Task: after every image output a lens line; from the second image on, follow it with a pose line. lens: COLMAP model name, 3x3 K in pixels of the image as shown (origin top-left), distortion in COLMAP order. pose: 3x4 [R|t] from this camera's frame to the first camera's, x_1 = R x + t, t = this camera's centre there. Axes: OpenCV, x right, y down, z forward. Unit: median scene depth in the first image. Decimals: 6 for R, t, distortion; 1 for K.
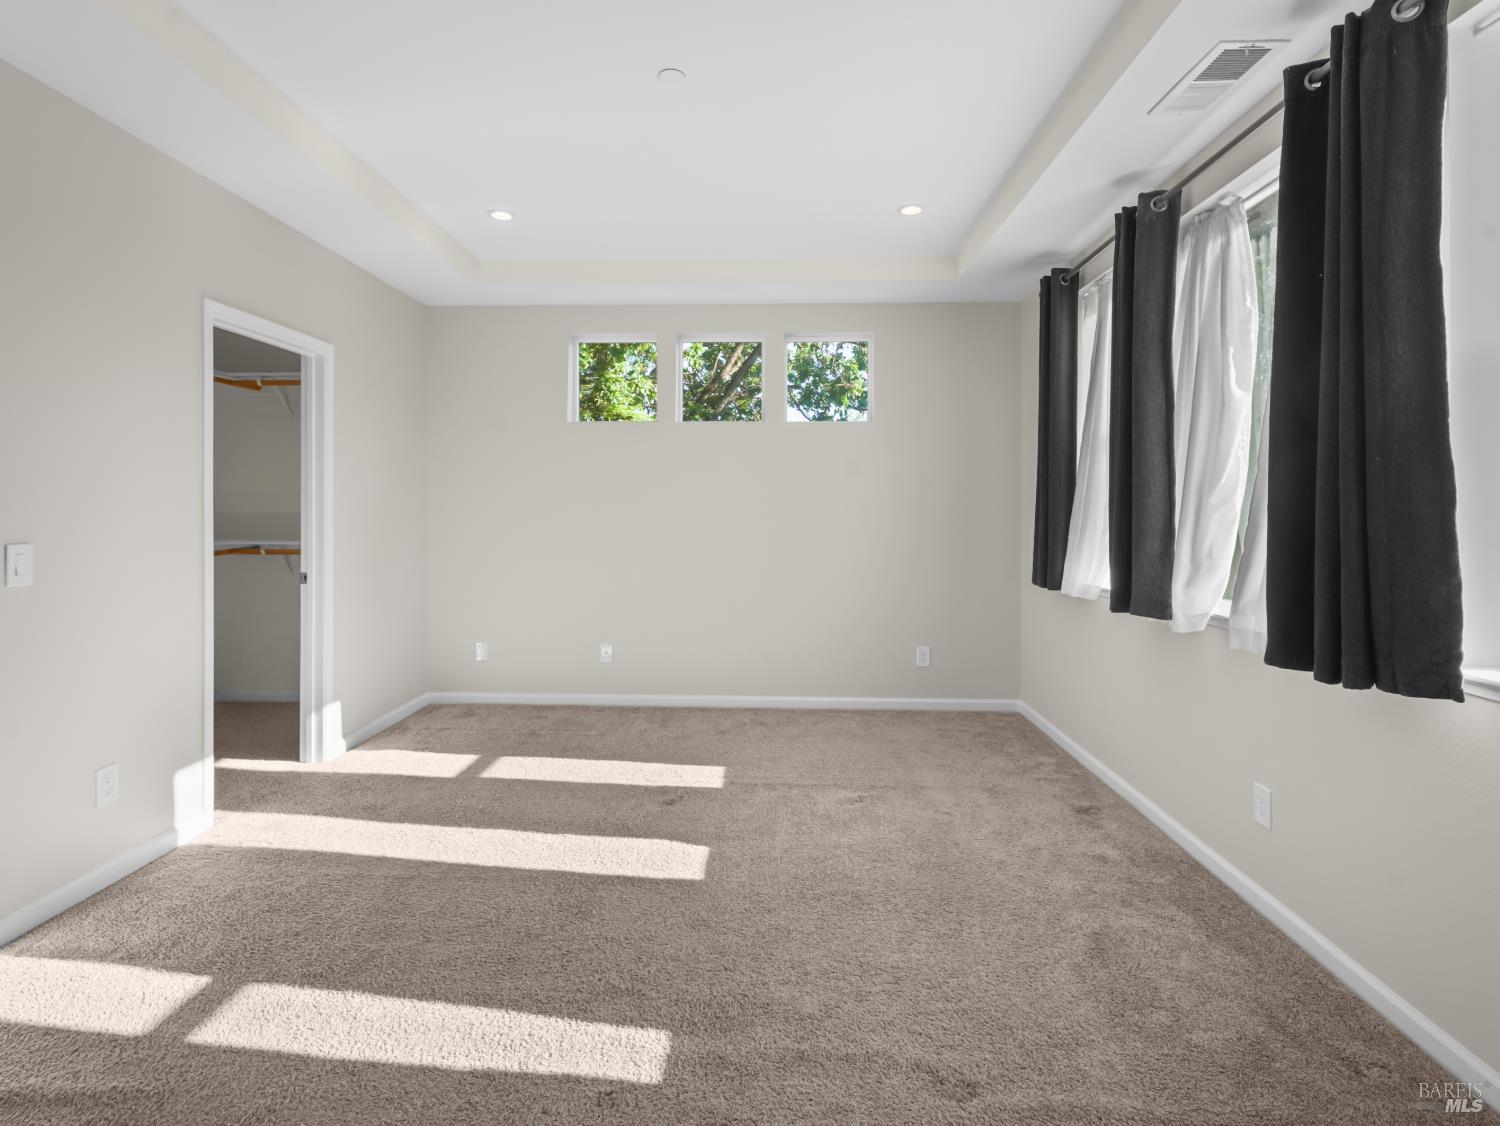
lens RADIAL K [[774.0, 0, 744.8], [0, 774.0, 524.6], [0, 0, 1]] dist [0.001225, -0.000141]
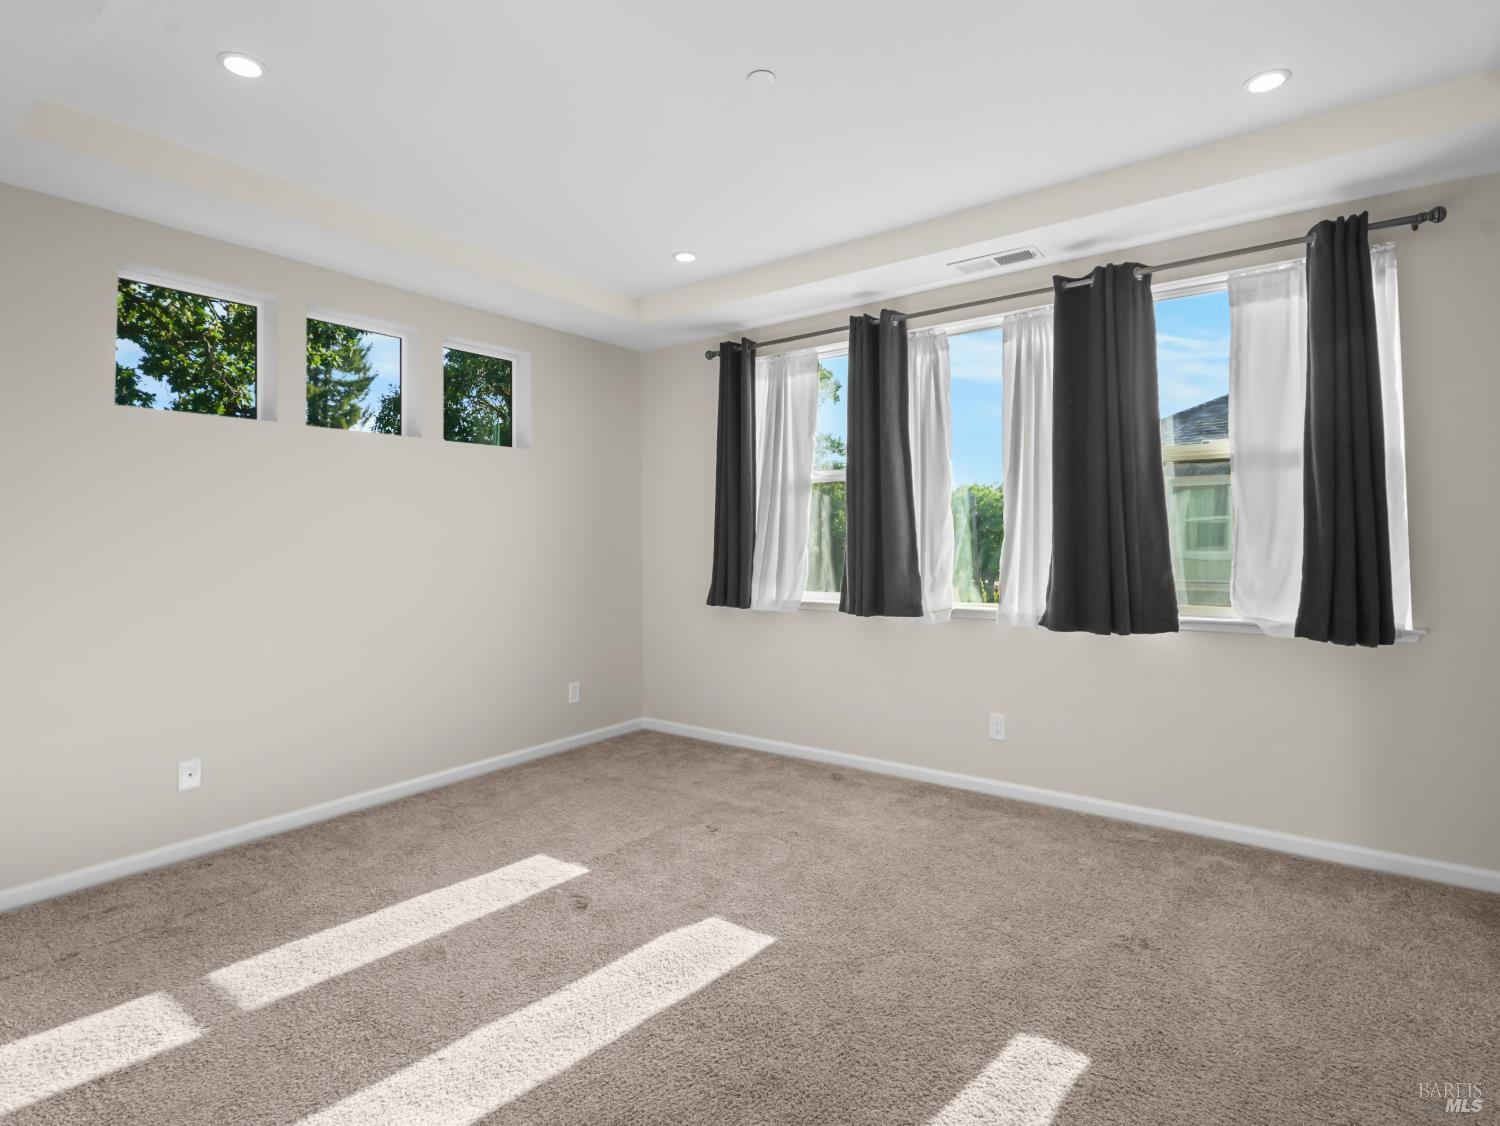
lens RADIAL K [[765.8, 0, 747.5], [0, 765.8, 537.3], [0, 0, 1]] dist [0.001023, 0.000920]
pose [[0.569066, -0.006760, 0.822264, -0.666033], [0.029104, 0.999505, -0.011925, -0.012864], [-0.821776, 0.030717, 0.568982, 0.392918]]
